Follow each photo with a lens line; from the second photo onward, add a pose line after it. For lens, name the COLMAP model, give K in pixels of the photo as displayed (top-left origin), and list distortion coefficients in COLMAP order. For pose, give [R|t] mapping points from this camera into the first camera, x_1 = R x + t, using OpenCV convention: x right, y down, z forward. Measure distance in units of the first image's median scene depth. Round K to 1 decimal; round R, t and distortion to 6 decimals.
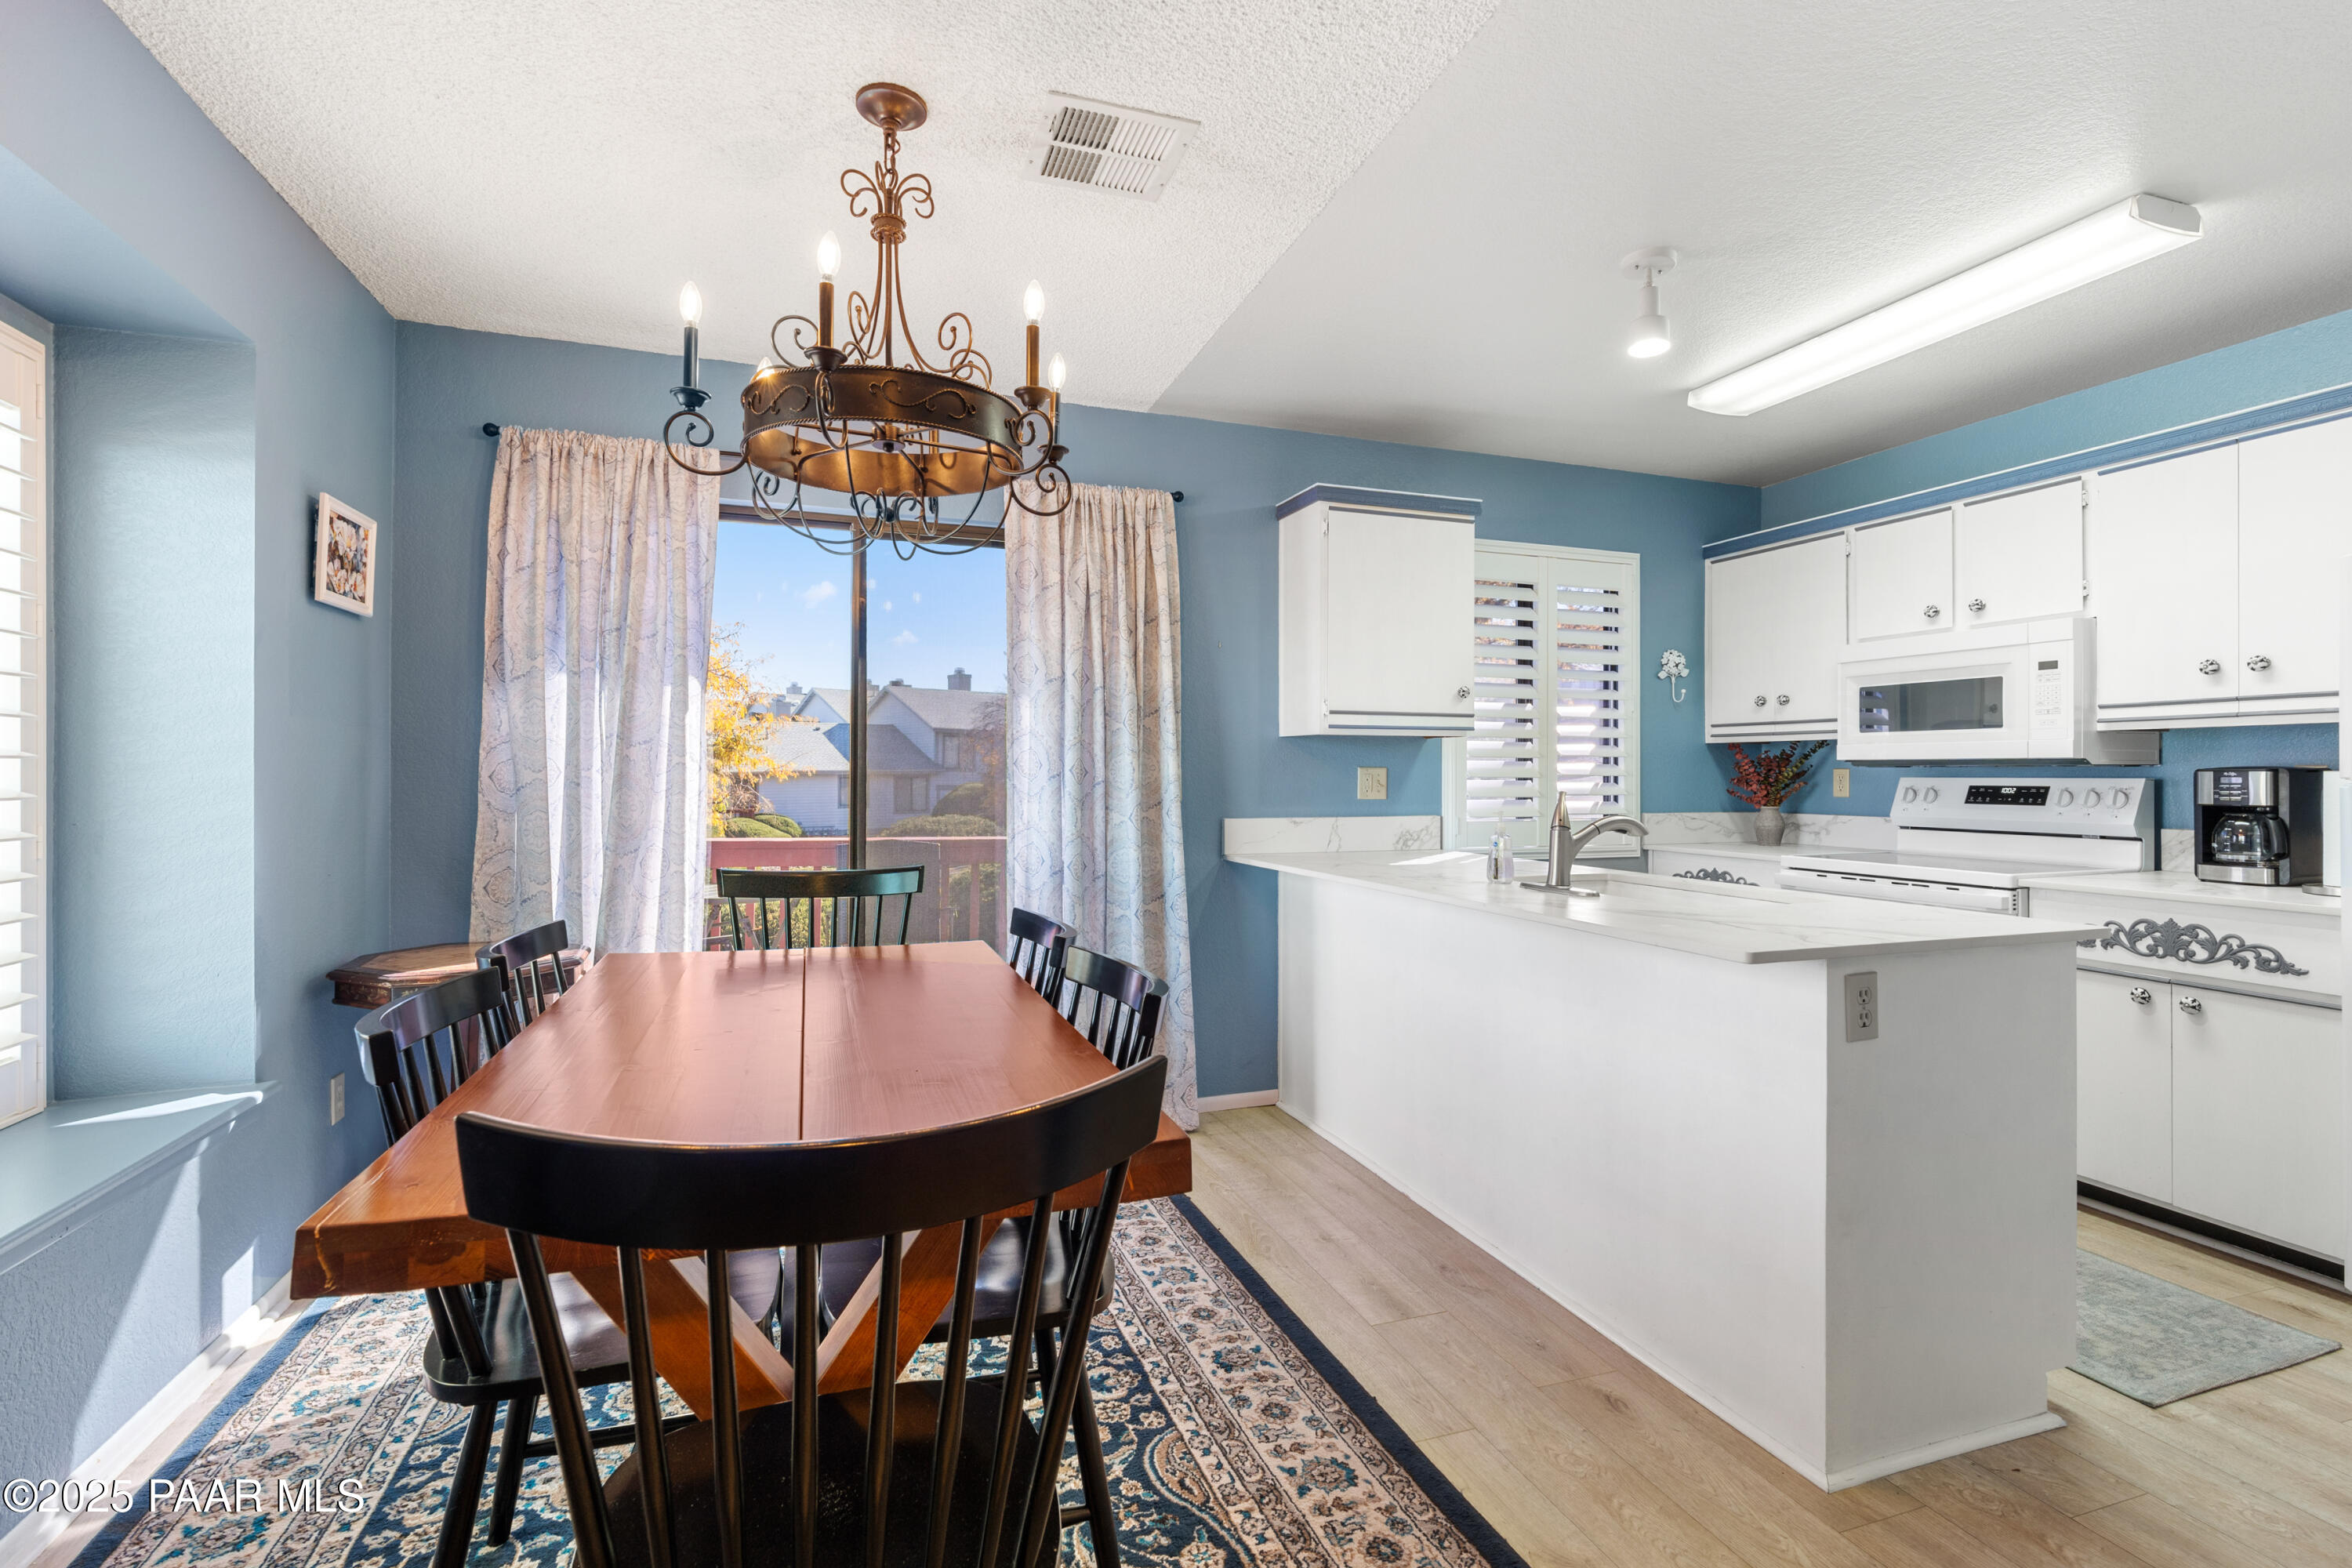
lens RADIAL K [[1064.1, 0, 1192.1], [0, 1064.1, 776.4], [0, 0, 1]] dist [-0.003728, 0.003506]
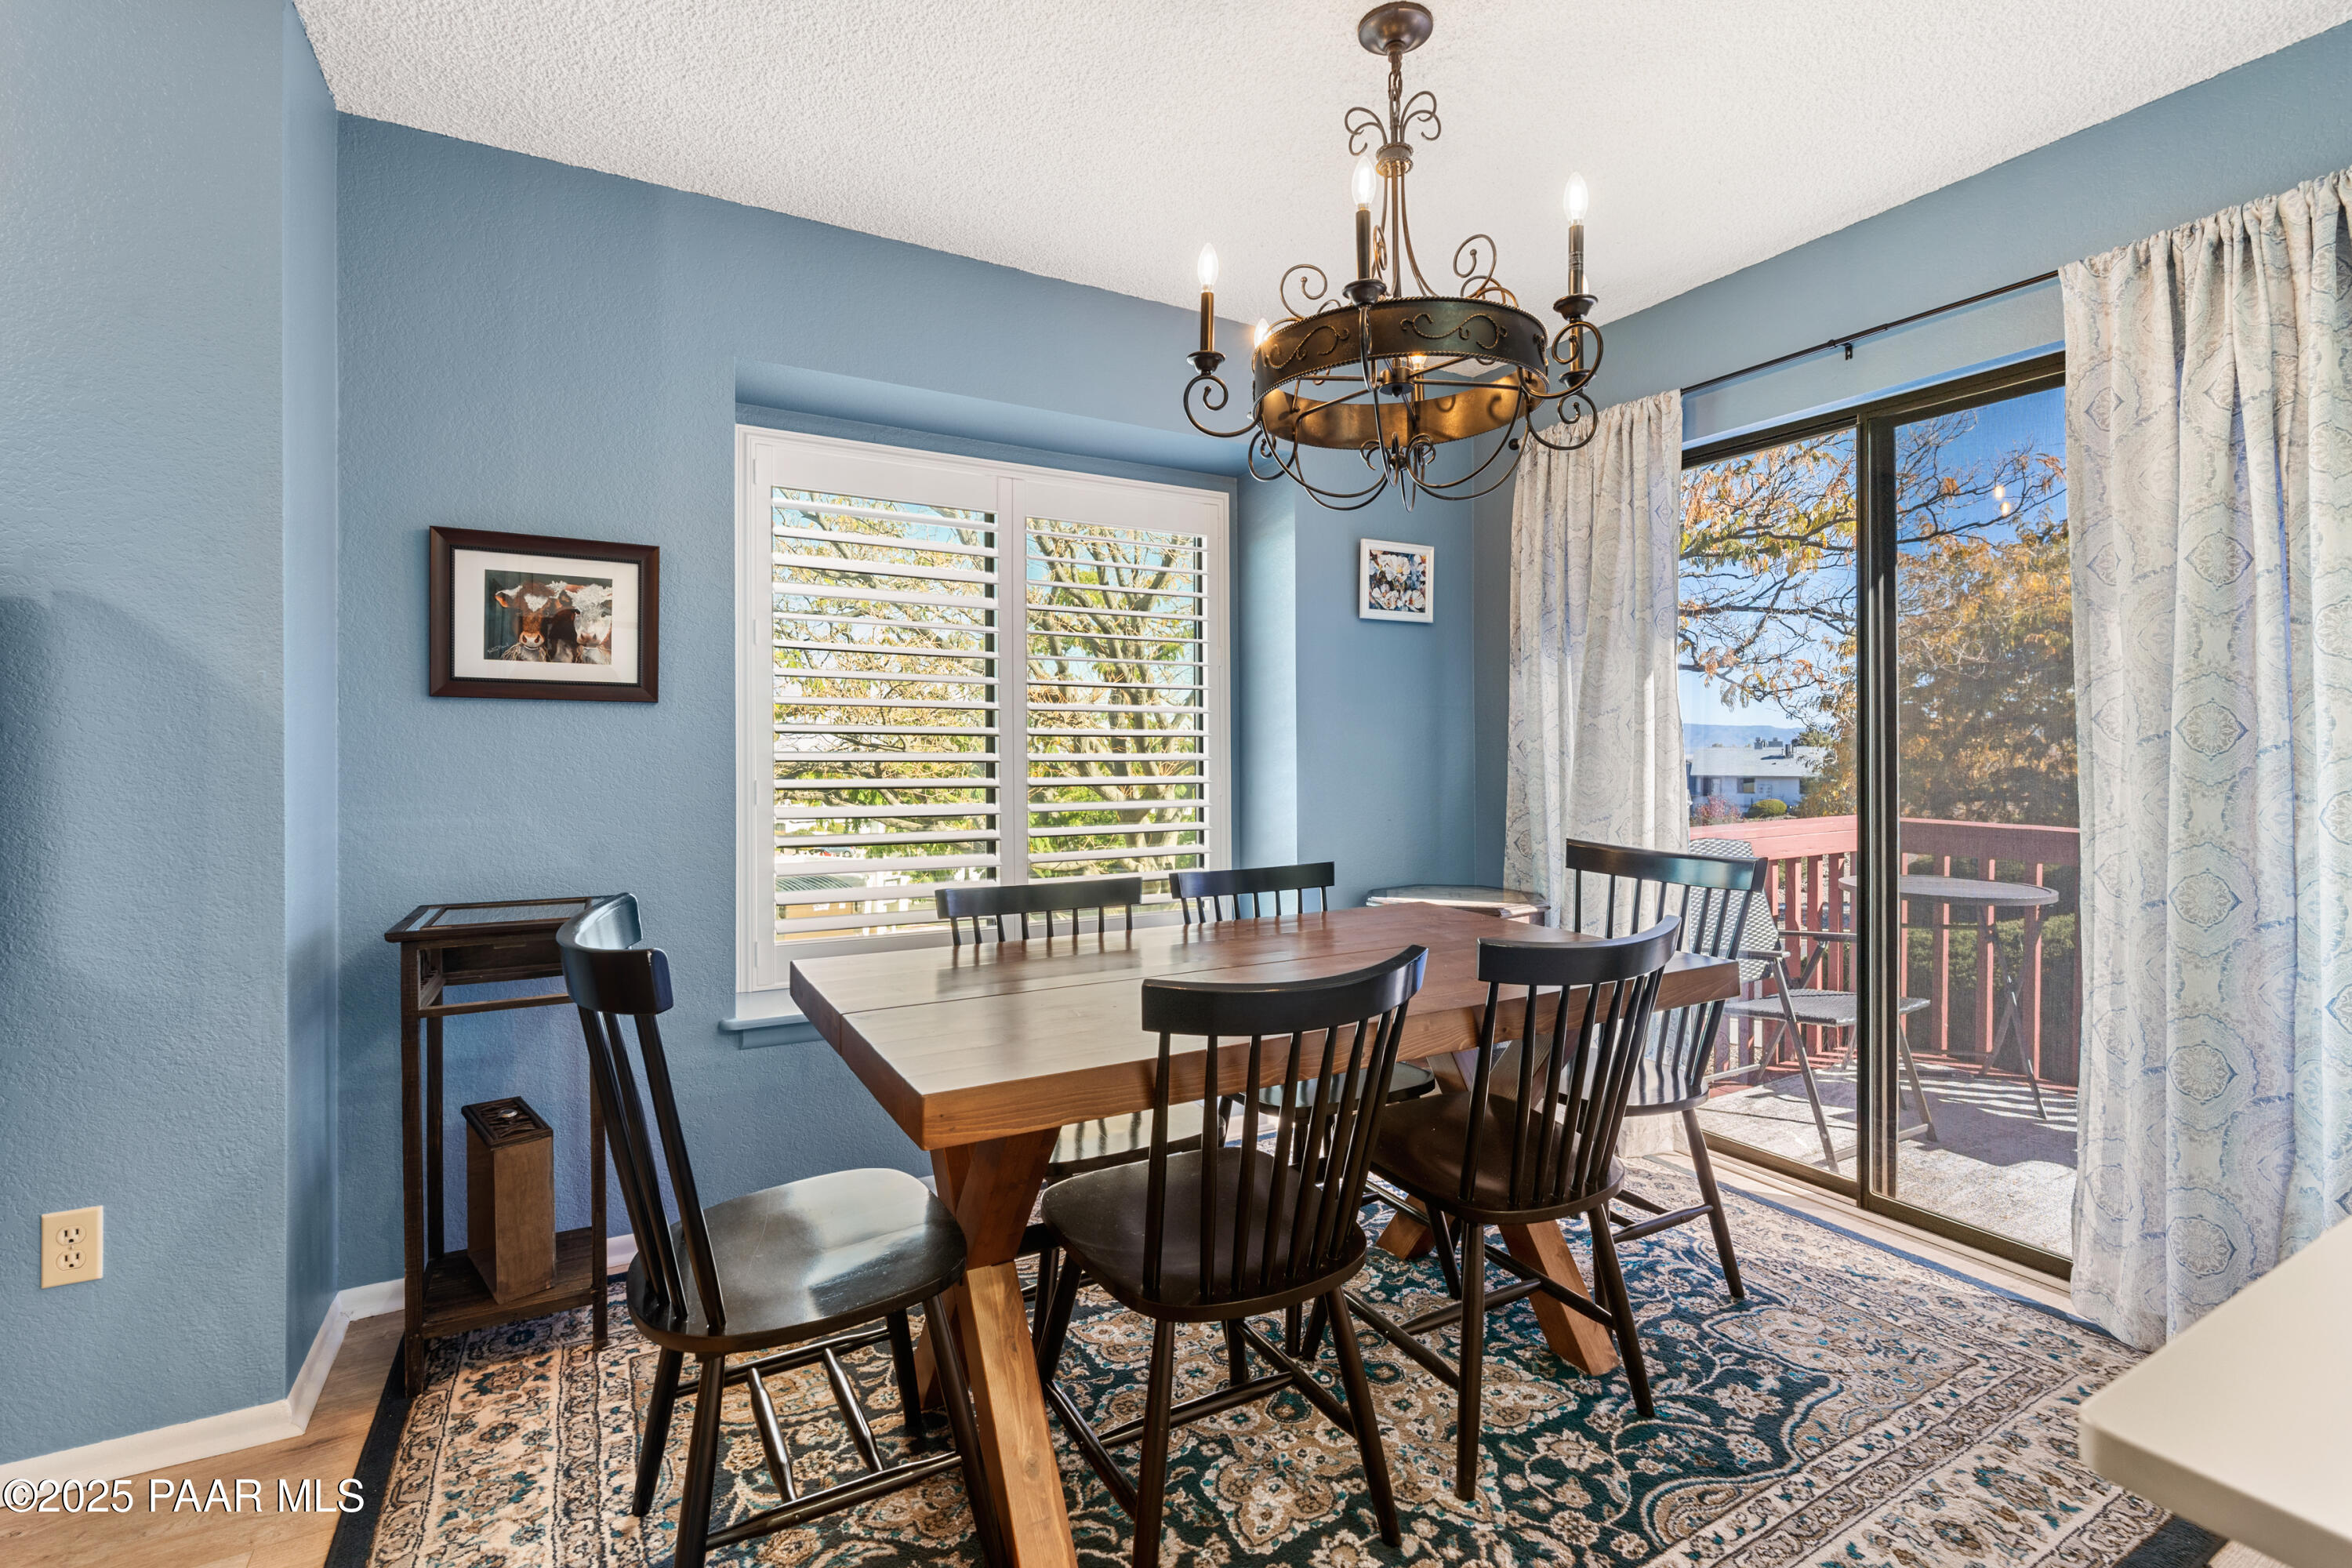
lens RADIAL K [[1064.1, 0, 1179.5], [0, 1064.1, 764.4], [0, 0, 1]] dist [-0.003728, 0.003506]
pose [[0.191236, 0.006395, -0.981523, 0.337932], [0.001553, 0.999976, 0.006818, 0.009398], [0.981543, -0.002828, 0.191221, 0.356964]]
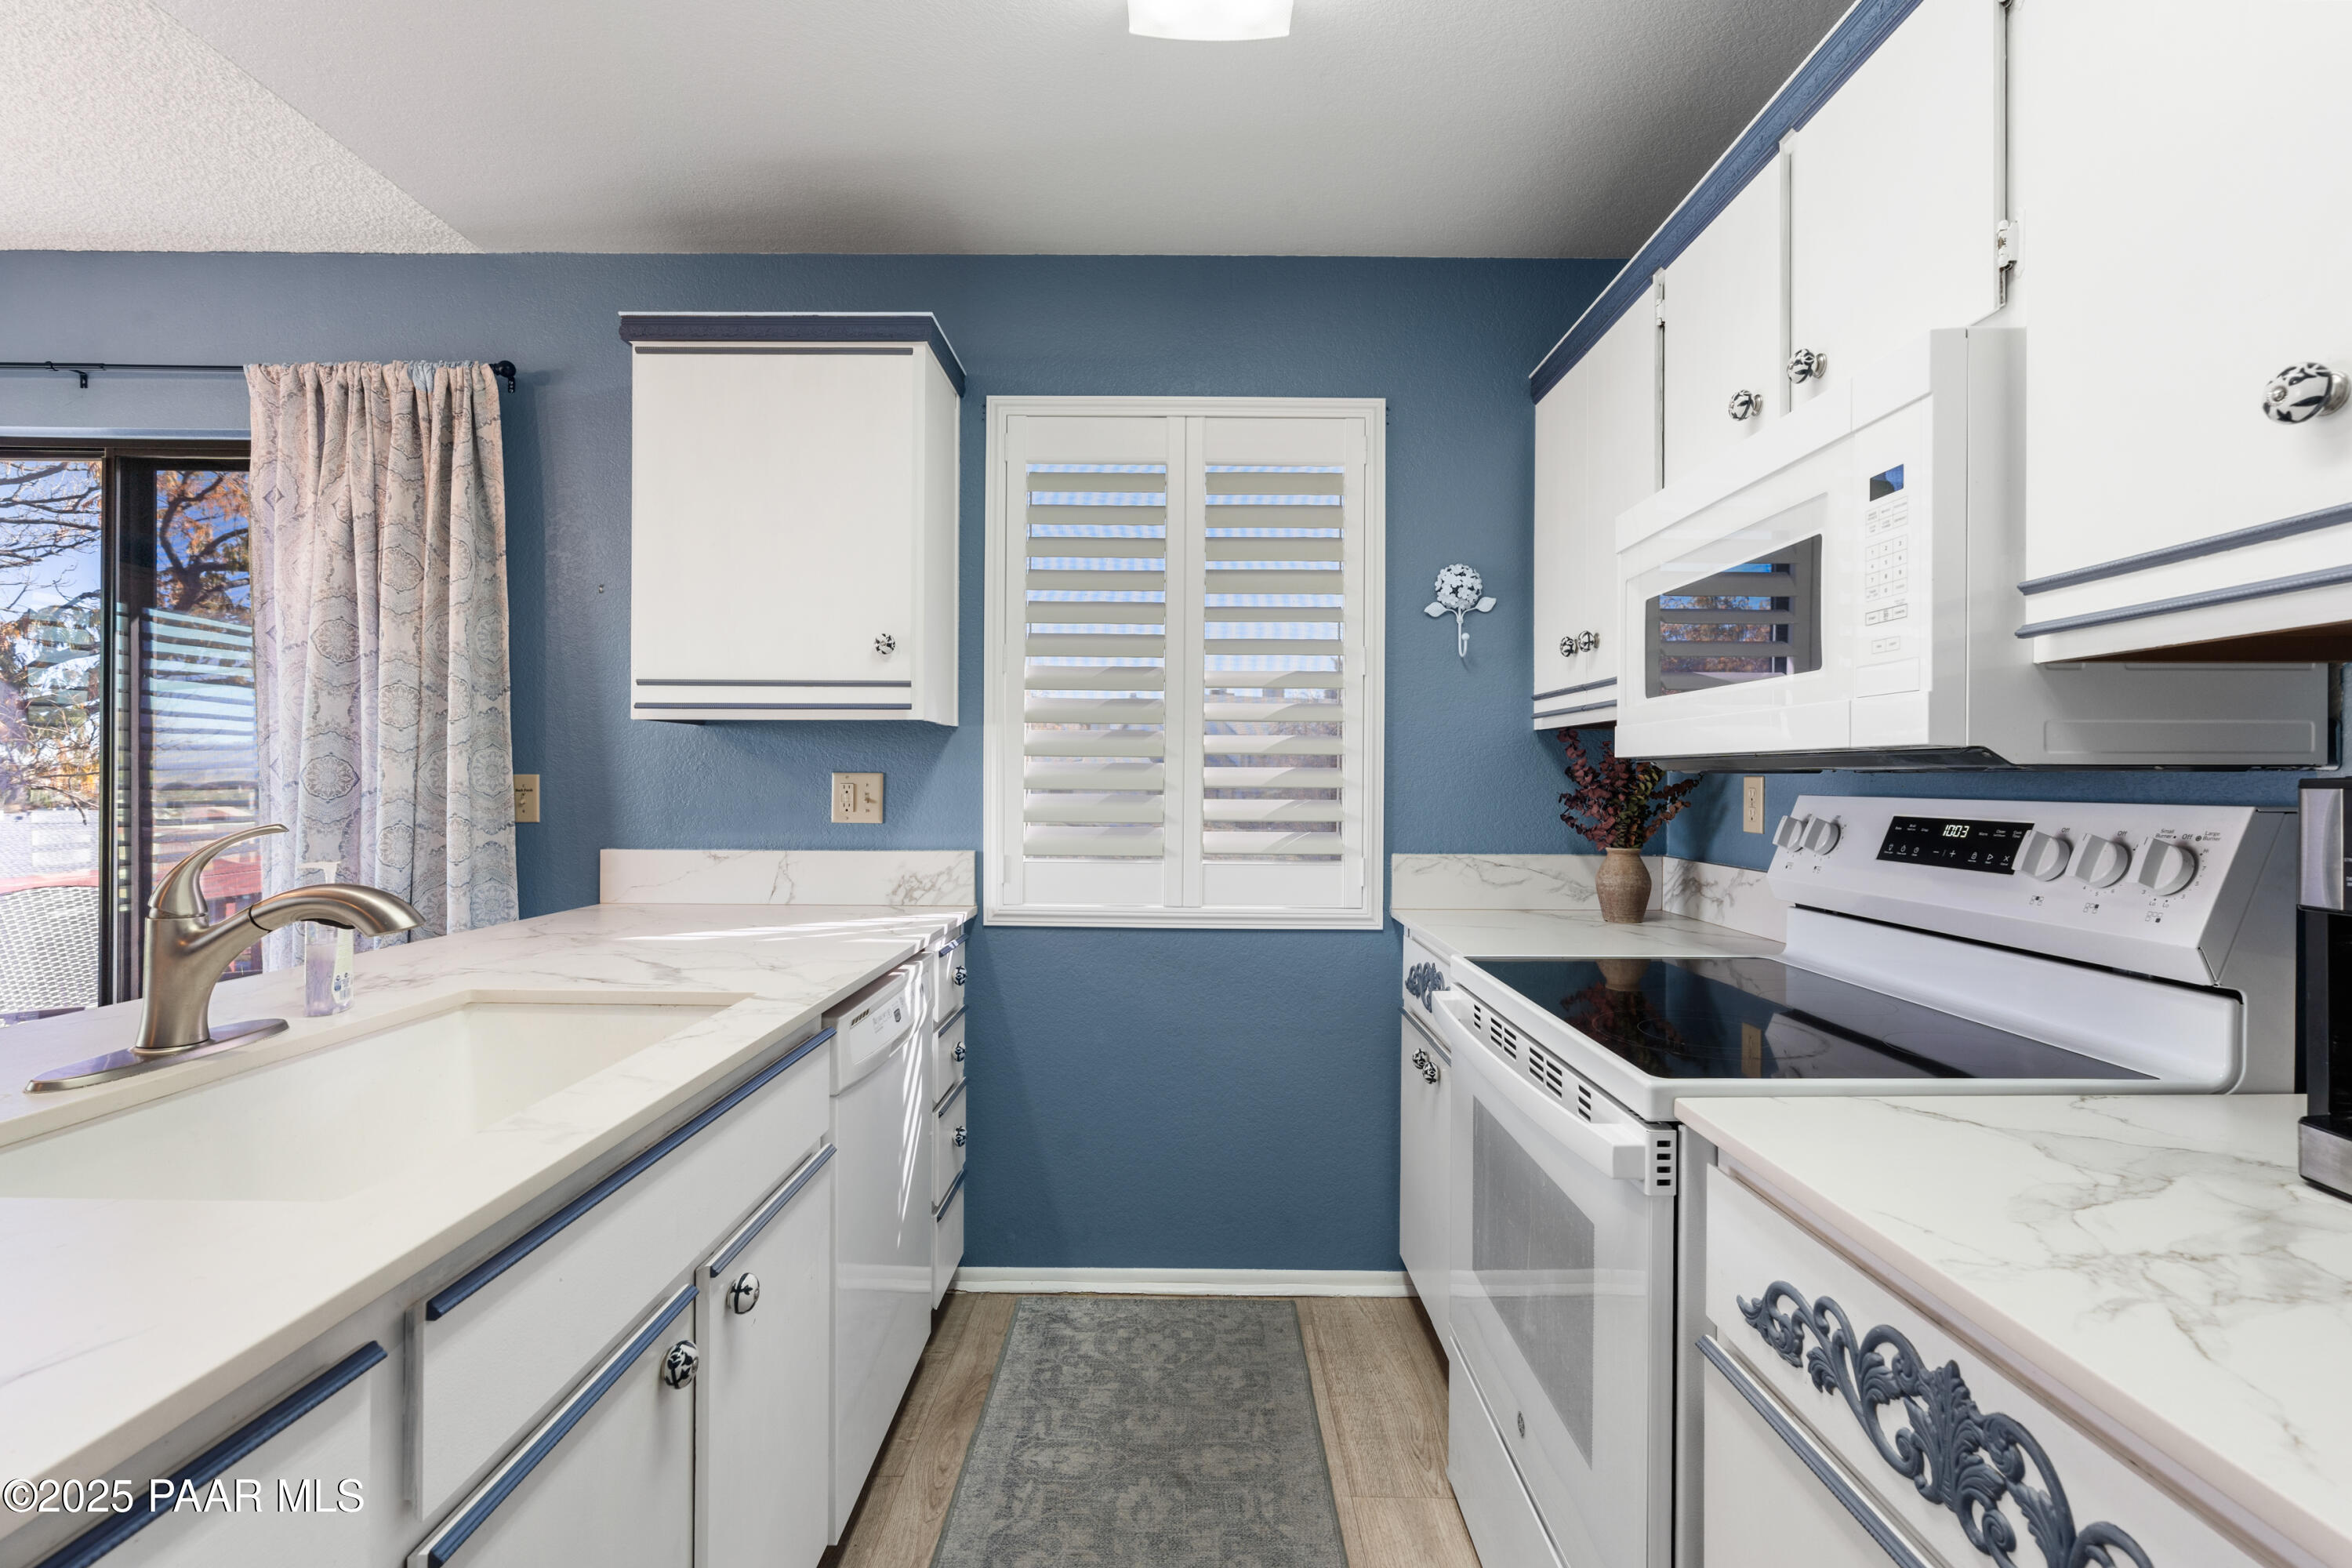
lens RADIAL K [[1064.1, 0, 1163.8], [0, 1064.1, 783.4], [0, 0, 1]] dist [-0.003728, 0.003506]
pose [[0.940178, 0.004553, -0.340653, 0.629741], [-0.004766, 0.999989, 0.000210, -0.003395], [0.340650, 0.001426, 0.940189, 0.528387]]
